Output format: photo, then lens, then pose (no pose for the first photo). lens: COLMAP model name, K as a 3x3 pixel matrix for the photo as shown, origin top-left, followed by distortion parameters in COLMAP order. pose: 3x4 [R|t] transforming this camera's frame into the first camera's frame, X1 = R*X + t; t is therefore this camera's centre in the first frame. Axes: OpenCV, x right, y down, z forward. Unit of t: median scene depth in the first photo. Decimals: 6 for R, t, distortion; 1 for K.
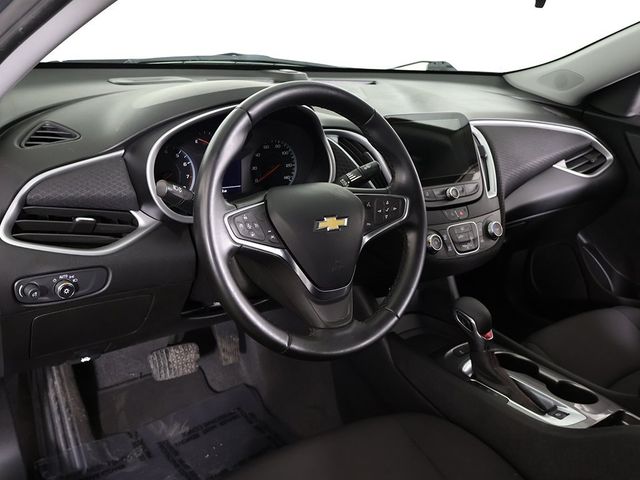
lens RADIAL K [[668.0, 0, 318.2], [0, 668.0, 228.2], [0, 0, 1]] dist [0.009623, 0.012461]
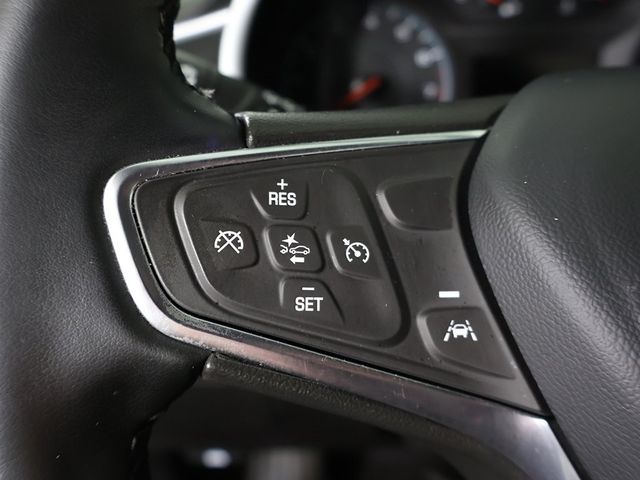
lens RADIAL K [[606.6, 0, 320.0], [0, 606.6, 240.0], [0, 0, 1]] dist [-0.009772, -0.001221]
pose [[0.739118, 0.137440, -0.659405, 0.001334], [-0.108439, 0.990471, 0.084896, -0.013375], [0.664790, 0.008757, 0.746979, 0.625956]]
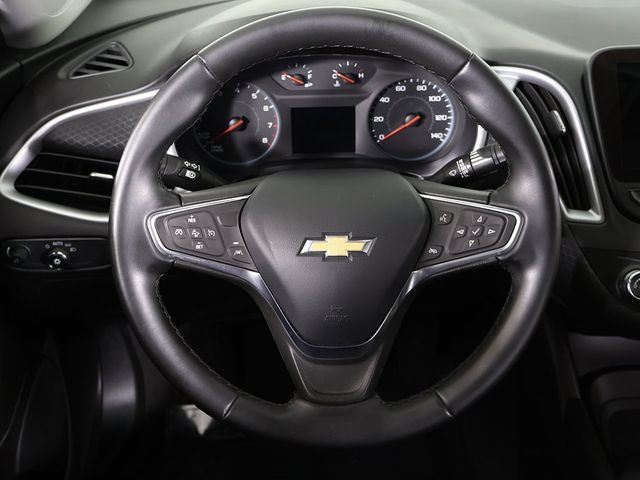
lens RADIAL K [[759.8, 0, 320.0], [0, 759.8, 240.0], [0, 0, 1]] dist [-0.011062, 0.005819]
pose [[0.800302, 0.204042, -0.563811, 0.306975], [-0.102603, 0.973051, 0.206506, -0.119044], [0.590753, -0.107418, 0.799670, 0.320187]]
